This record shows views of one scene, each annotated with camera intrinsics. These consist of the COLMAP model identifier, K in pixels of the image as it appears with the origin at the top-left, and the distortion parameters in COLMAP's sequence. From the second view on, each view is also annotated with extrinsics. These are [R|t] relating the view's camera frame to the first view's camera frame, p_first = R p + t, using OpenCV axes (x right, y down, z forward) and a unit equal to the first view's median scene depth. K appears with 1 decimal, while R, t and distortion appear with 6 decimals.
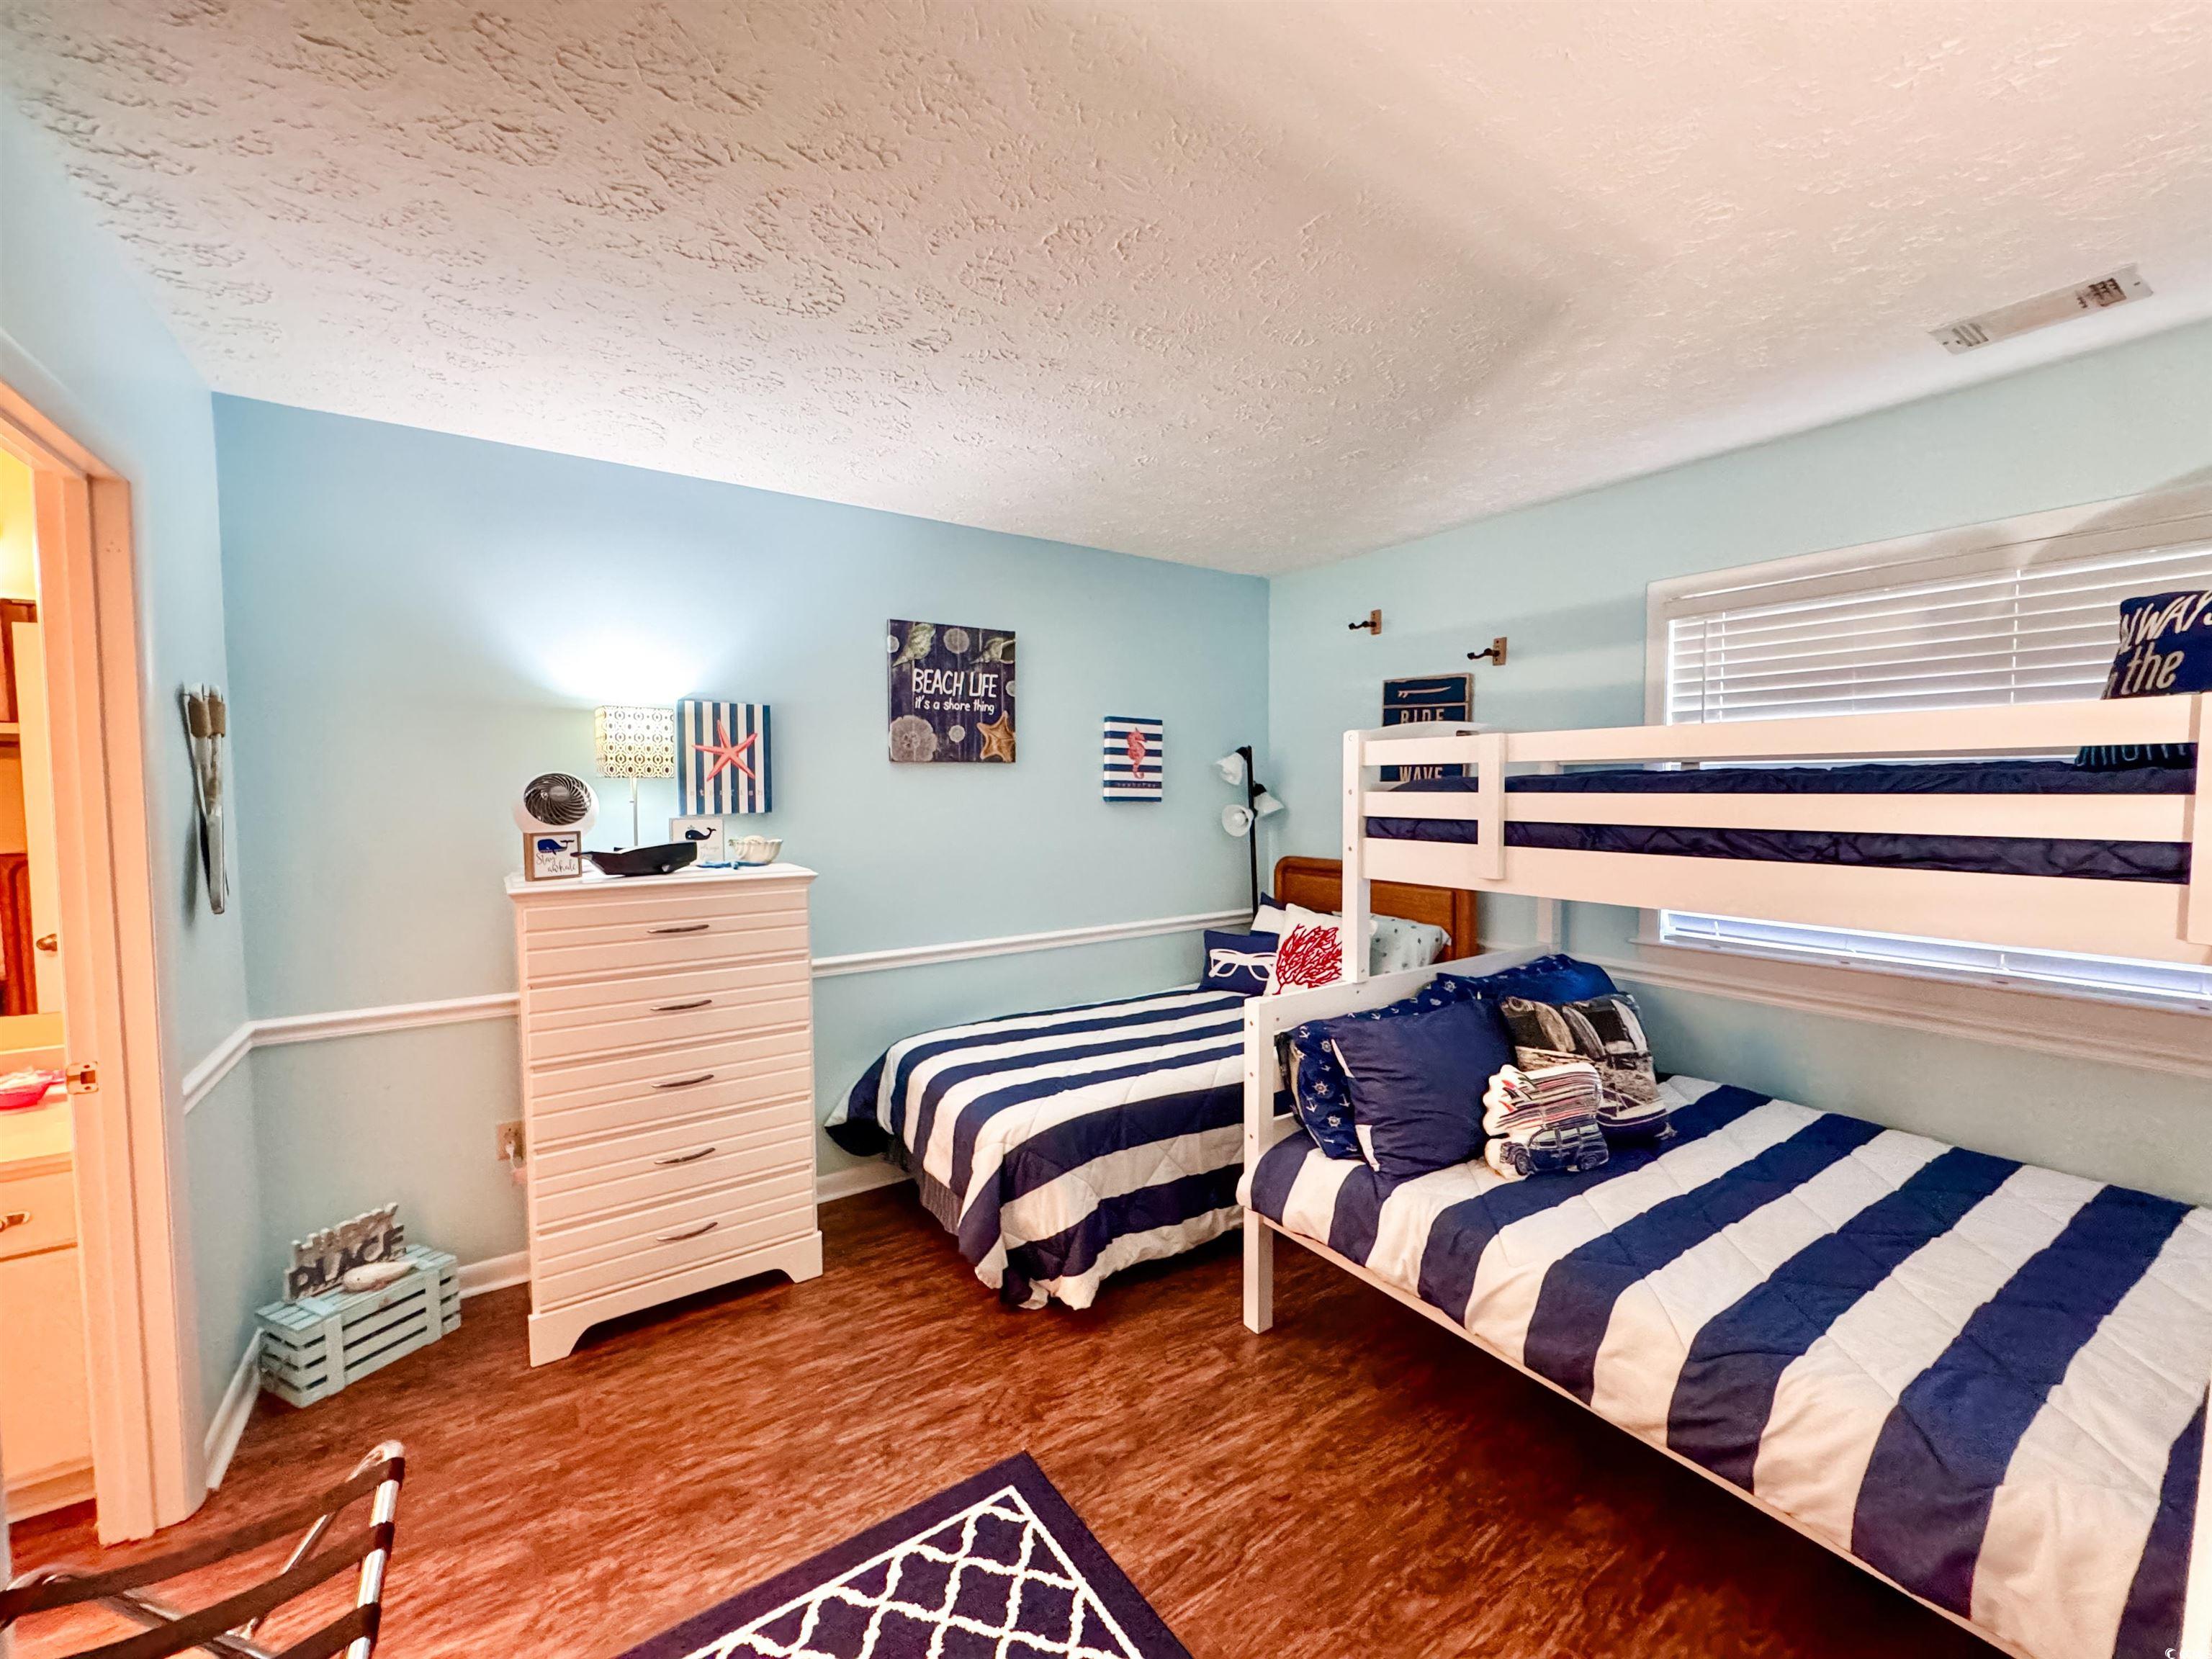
lens RADIAL K [[889.2, 0, 1111.3], [0, 889.2, 833.6], [0, 0, 1]] dist [0.000964, 0.000284]
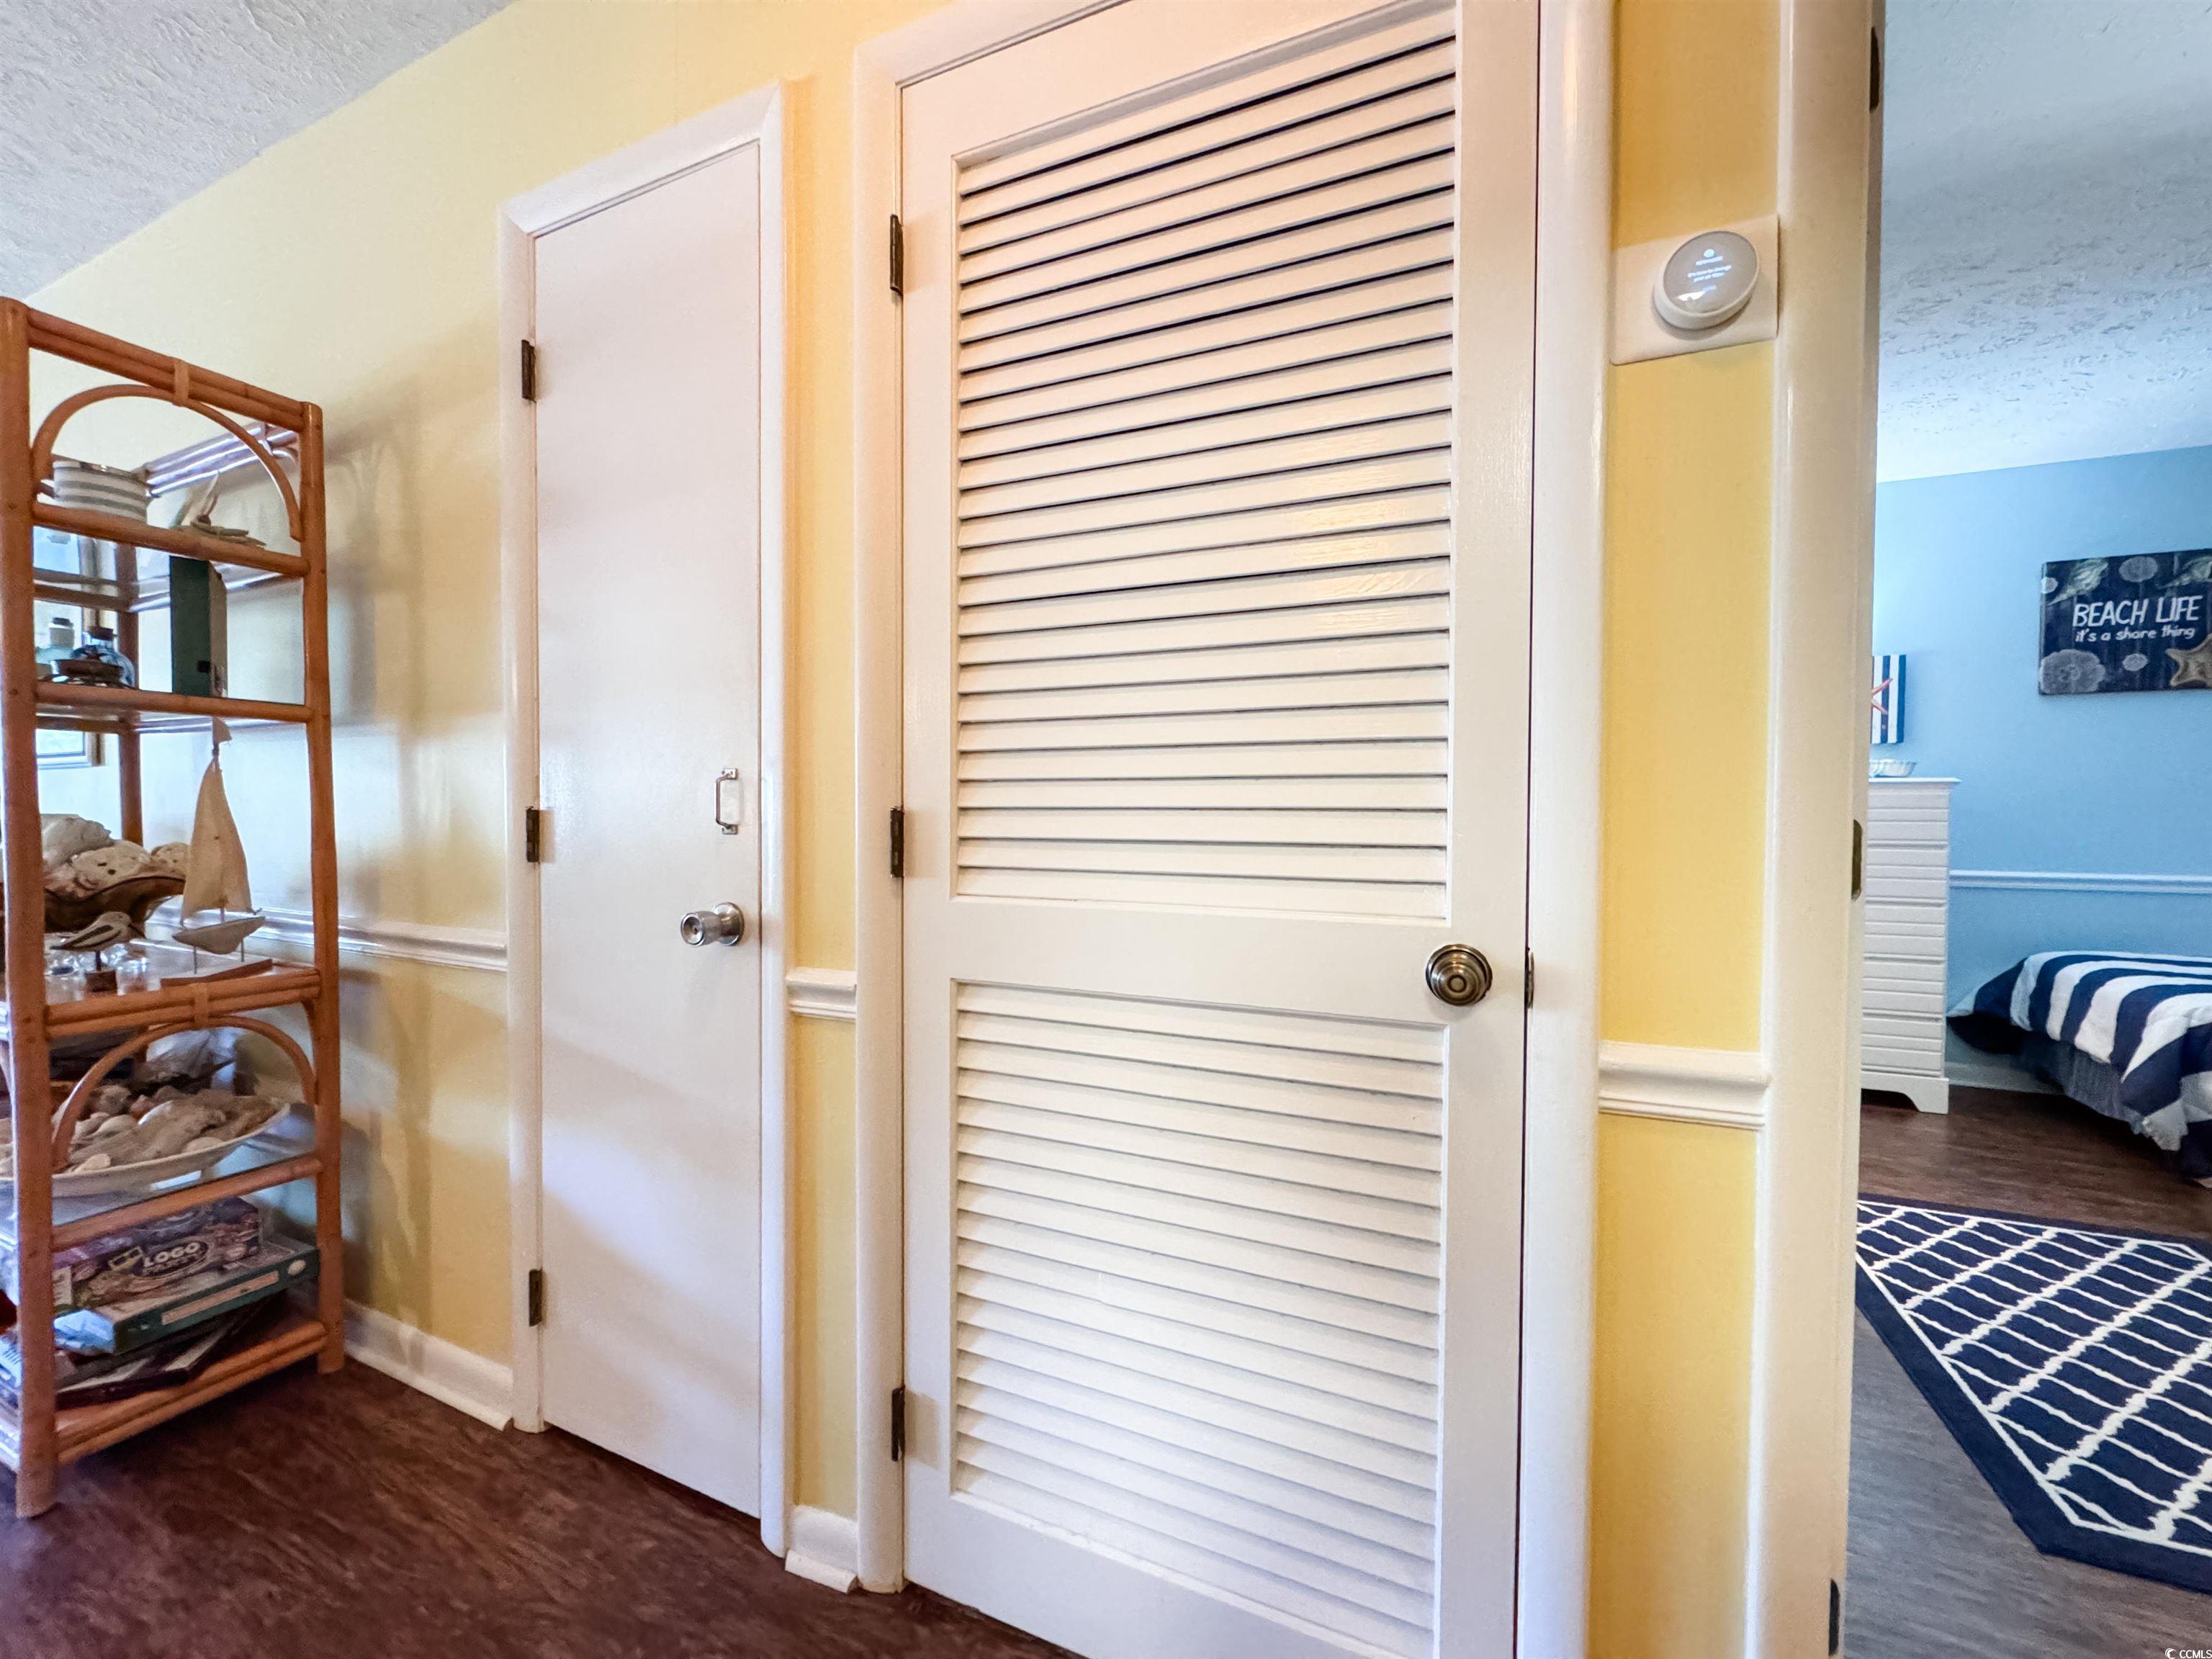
lens RADIAL K [[889.2, 0, 1106.6], [0, 889.2, 835.2], [0, 0, 1]] dist [0.000964, 0.000284]
pose [[0.526754, 0.024519, -0.849664, 0.075884], [-0.048218, 0.998836, -0.001069, 0.144073], [0.848649, 0.041533, 0.527323, -0.519088]]
